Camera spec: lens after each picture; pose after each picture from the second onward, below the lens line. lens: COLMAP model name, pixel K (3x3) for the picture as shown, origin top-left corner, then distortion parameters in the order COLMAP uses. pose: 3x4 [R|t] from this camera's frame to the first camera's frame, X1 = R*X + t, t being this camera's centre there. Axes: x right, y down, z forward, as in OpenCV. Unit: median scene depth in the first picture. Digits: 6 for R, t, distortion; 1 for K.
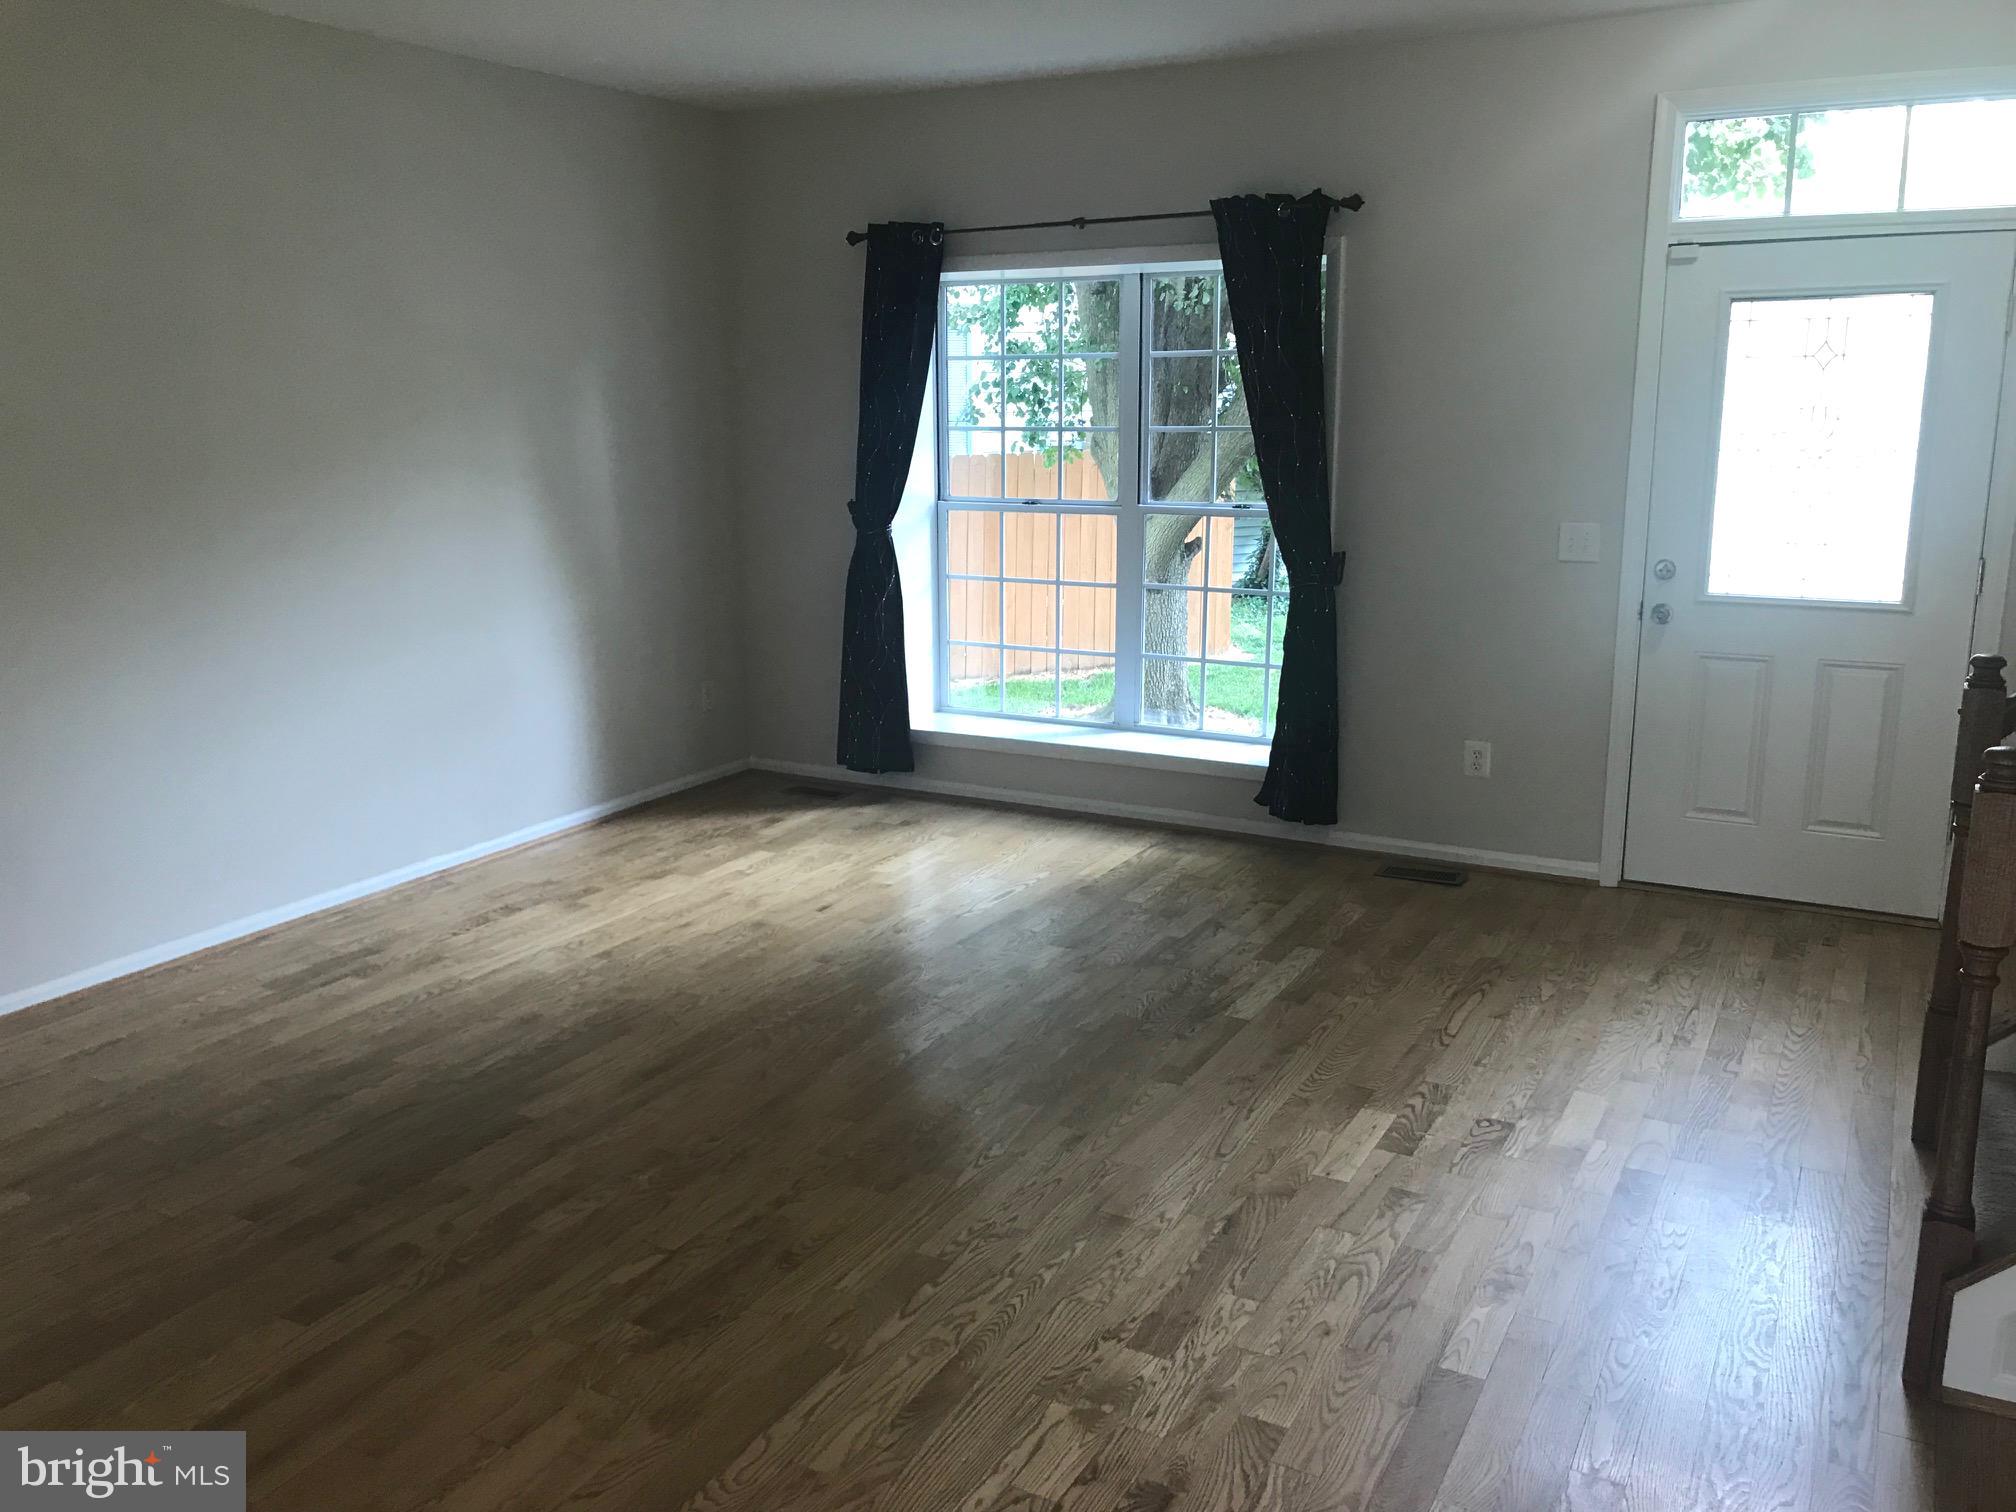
lens RADIAL K [[1664.1, 0, 994.9], [0, 1664.1, 744.3], [0, 0, 1]] dist [0.046803, -0.016355]
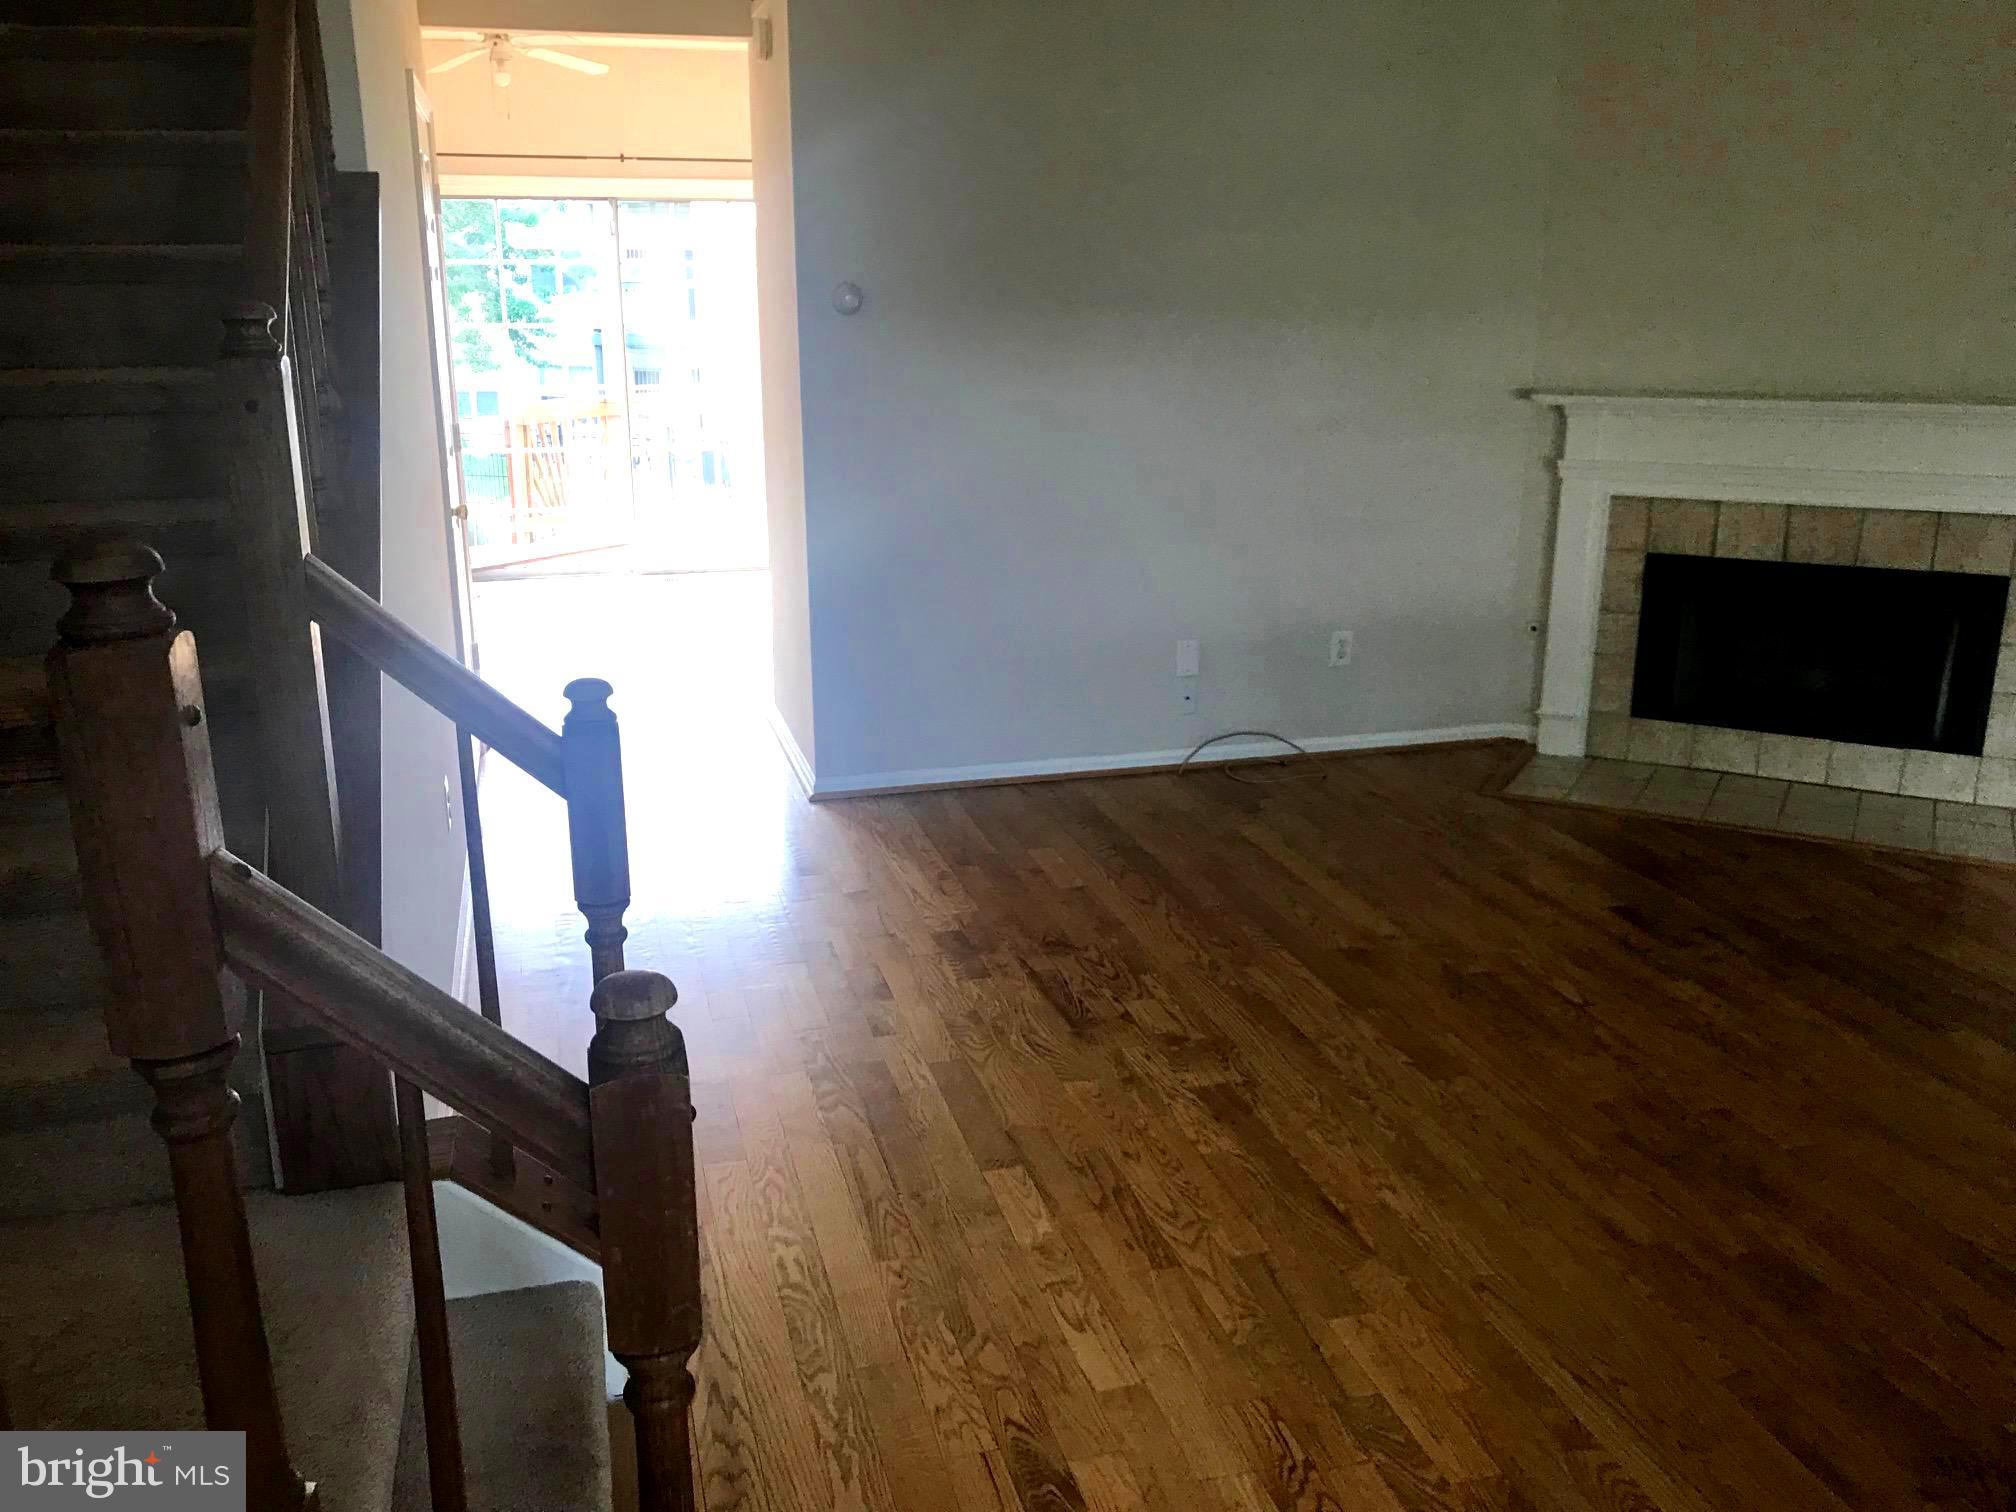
lens RADIAL K [[1664.1, 0, 994.9], [0, 1664.1, 744.3], [0, 0, 1]] dist [0.046803, -0.016355]
pose [[-0.718524, 0.196101, -0.667284, 0.642391], [-0.146143, 0.895438, 0.420516, -0.220091], [0.679975, 0.399670, -0.614735, 1.050338]]
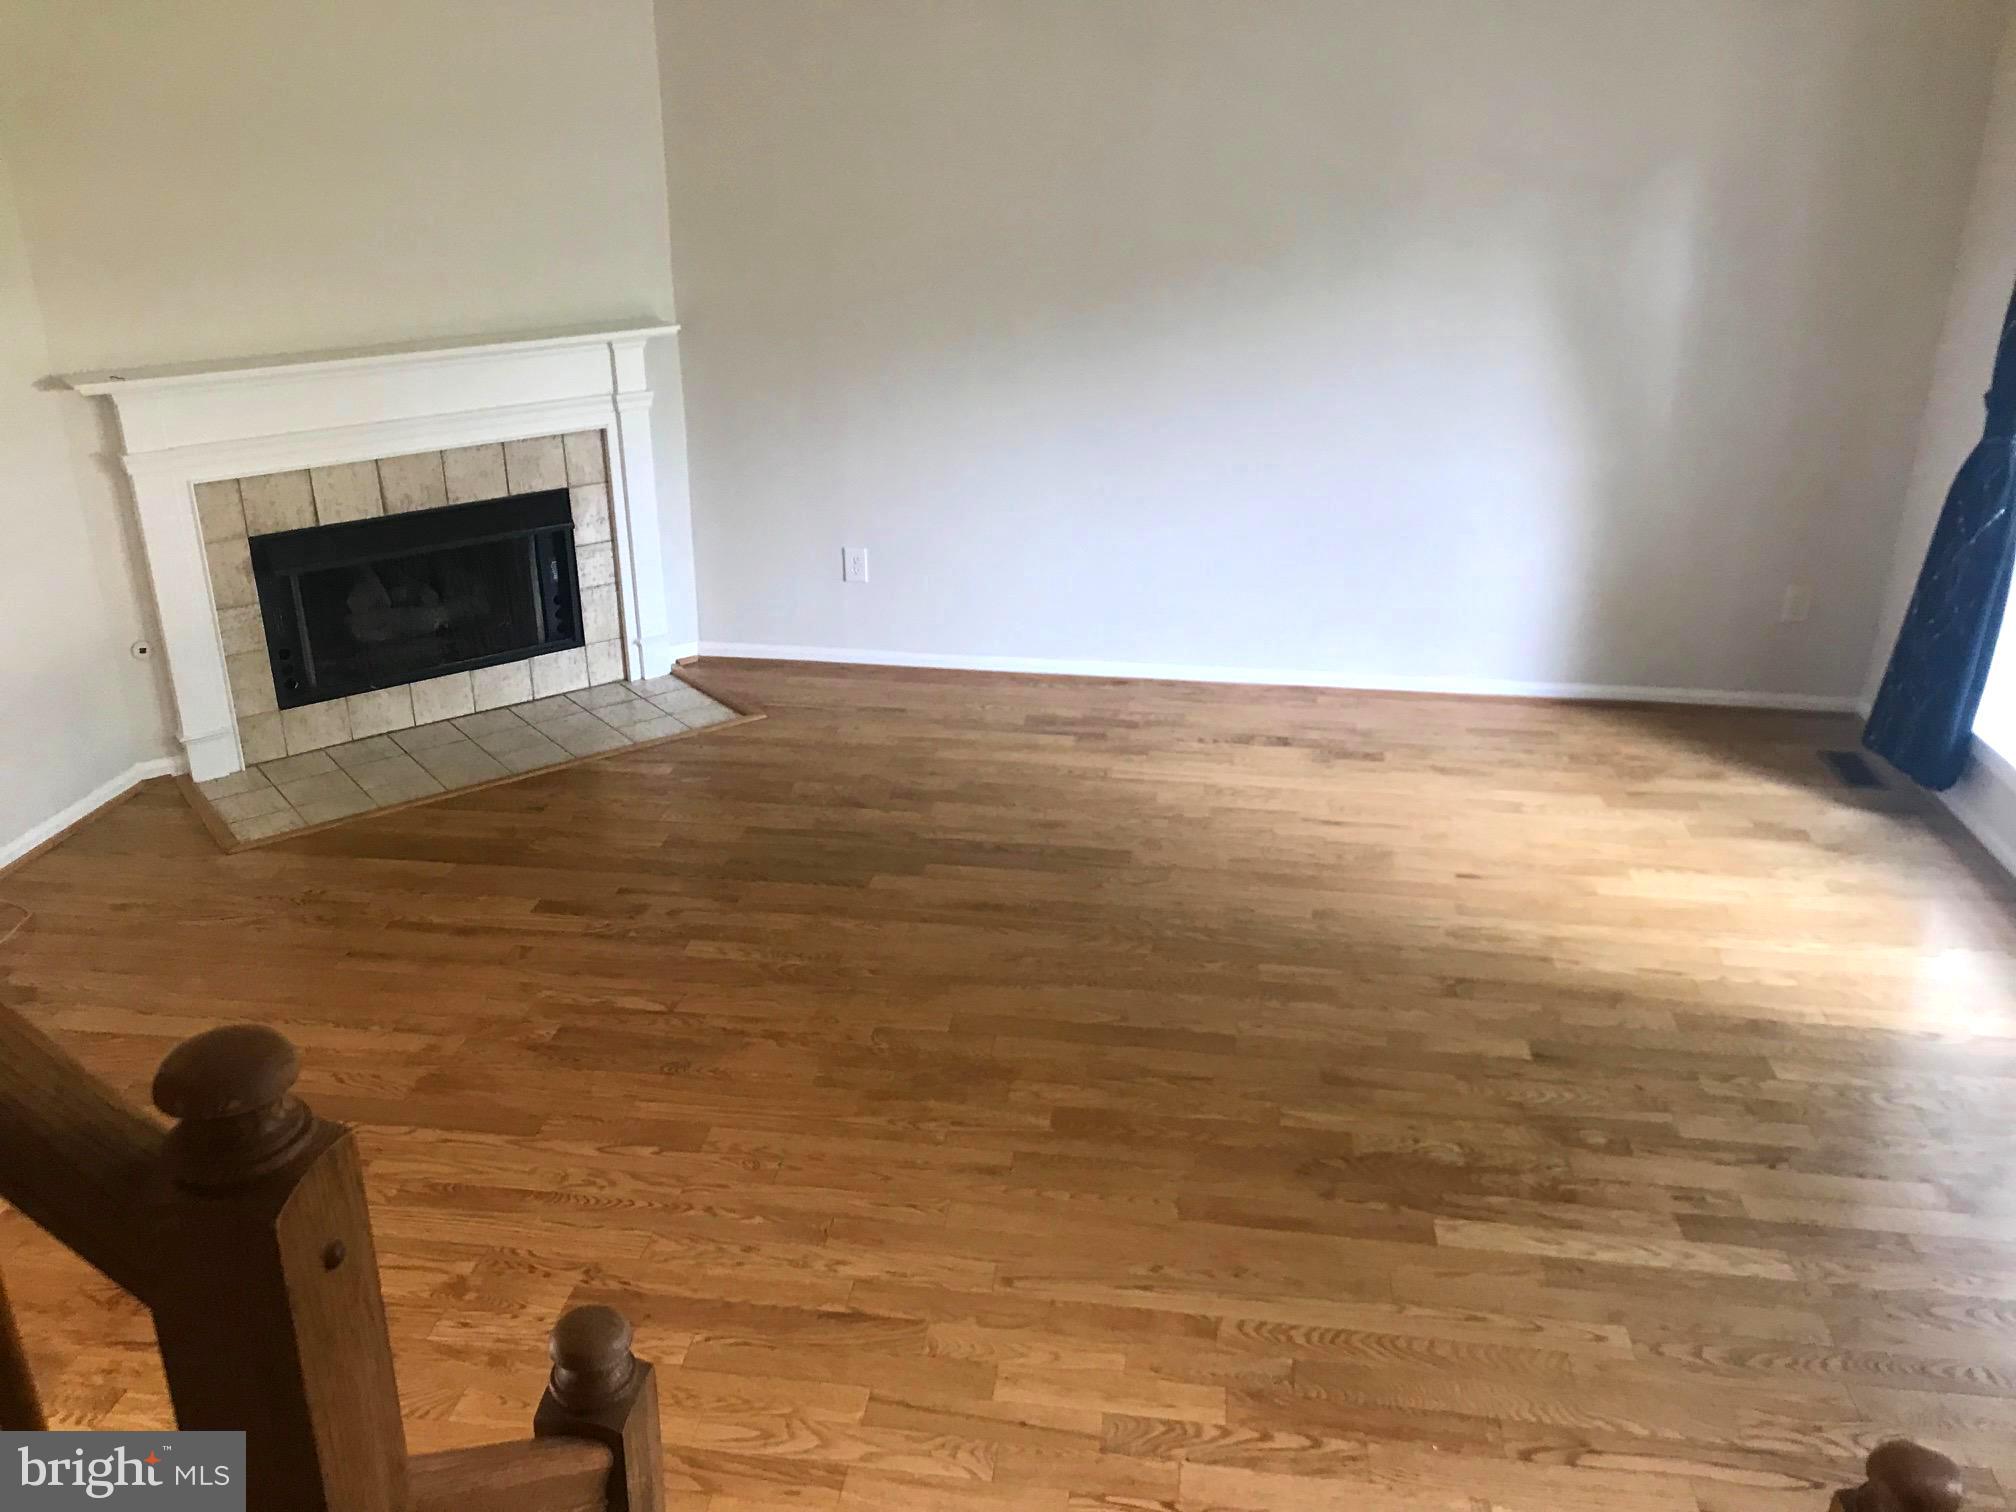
lens RADIAL K [[1664.1, 0, 994.9], [0, 1664.1, 744.3], [0, 0, 1]] dist [0.046803, -0.016355]
pose [[0.351515, 0.362150, -0.863299, 0.644682], [-0.202532, 0.929728, 0.307550, -0.216233], [0.914012, 0.066737, 0.400160, 0.559215]]
